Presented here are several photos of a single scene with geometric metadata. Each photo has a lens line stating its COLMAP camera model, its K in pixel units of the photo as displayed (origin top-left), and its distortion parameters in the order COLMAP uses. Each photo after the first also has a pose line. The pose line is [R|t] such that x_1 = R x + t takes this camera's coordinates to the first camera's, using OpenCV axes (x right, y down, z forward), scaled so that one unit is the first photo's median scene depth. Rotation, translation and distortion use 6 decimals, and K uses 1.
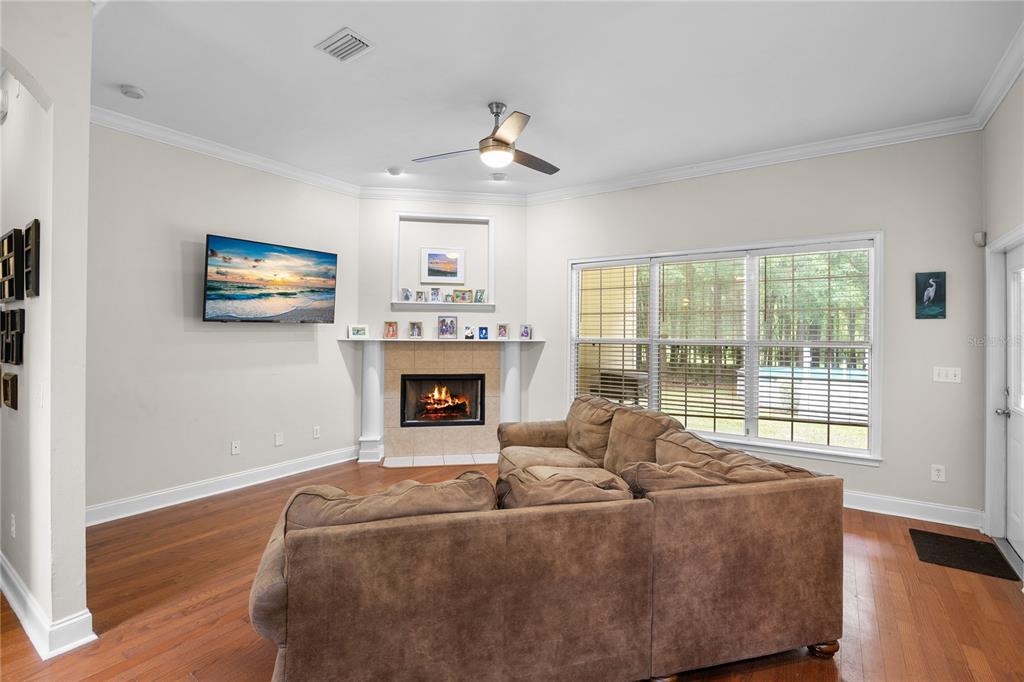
lens RADIAL K [[470.6, 0, 512.0], [0, 470.6, 341.0], [0, 0, 1]] dist [-0.022464, 0.000210]
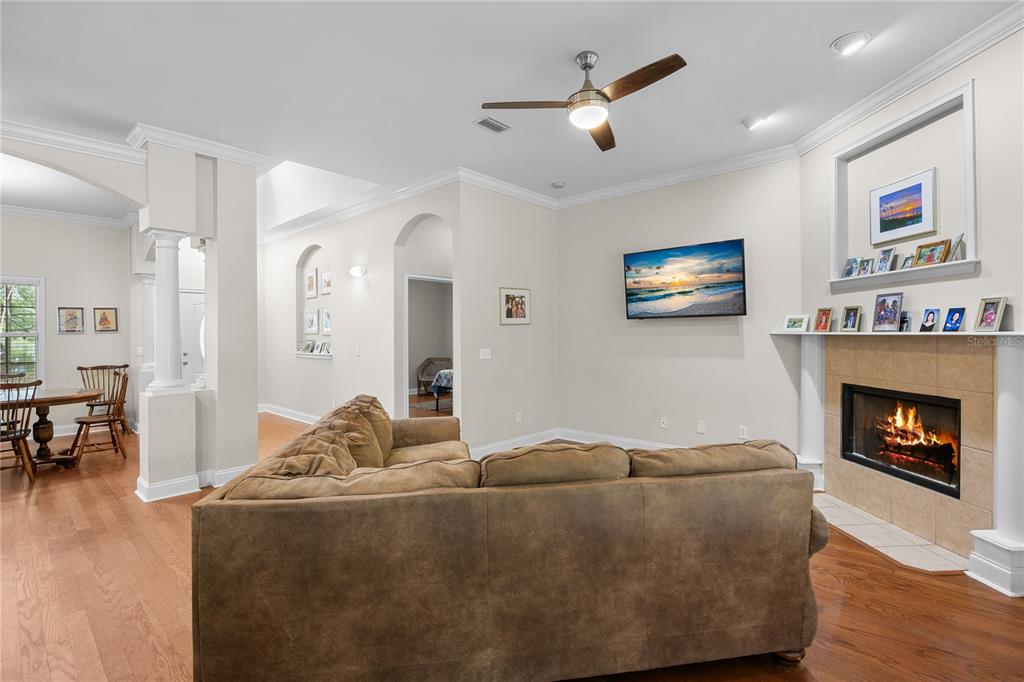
lens RADIAL K [[470.6, 0, 512.0], [0, 470.6, 341.0], [0, 0, 1]] dist [-0.022464, 0.000210]
pose [[-0.126139, 0.009581, -0.991966, 0.511846], [-0.003593, 0.999942, 0.010115, 0.003336], [0.992006, 0.004840, -0.126097, 0.598166]]
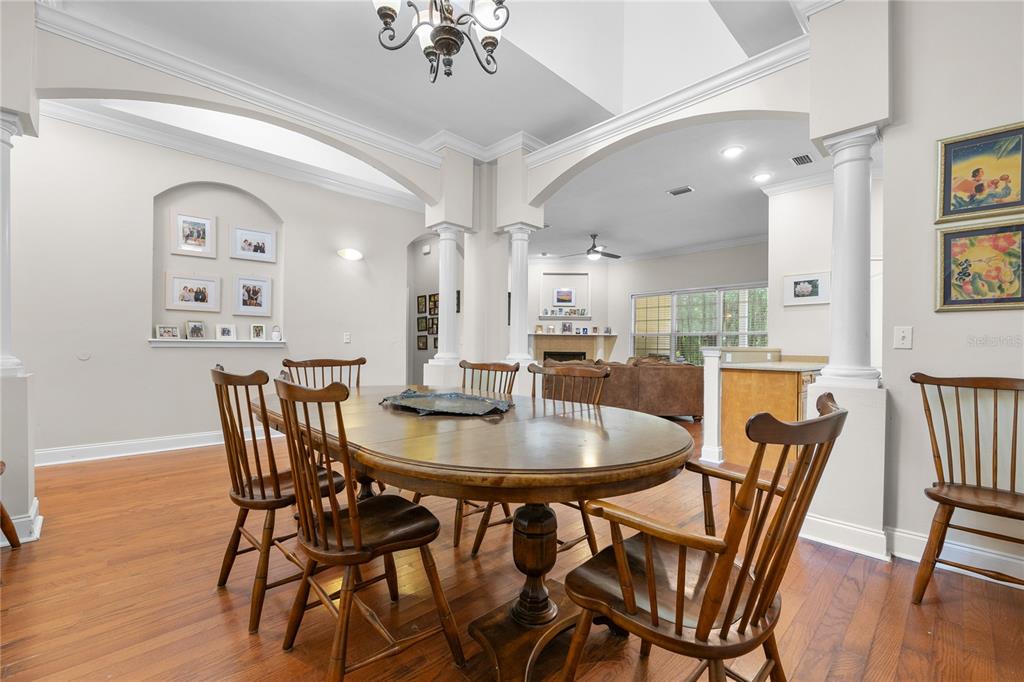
lens RADIAL K [[431.3, 0, 512.0], [0, 431.3, 341.0], [0, 0, 1]] dist [-0.003279, -0.000338]
pose [[0.979832, 0.003751, -0.199786, -0.000558], [-0.009653, 0.999545, -0.028575, 0.079440], [0.199588, 0.029927, 0.979423, -0.825422]]
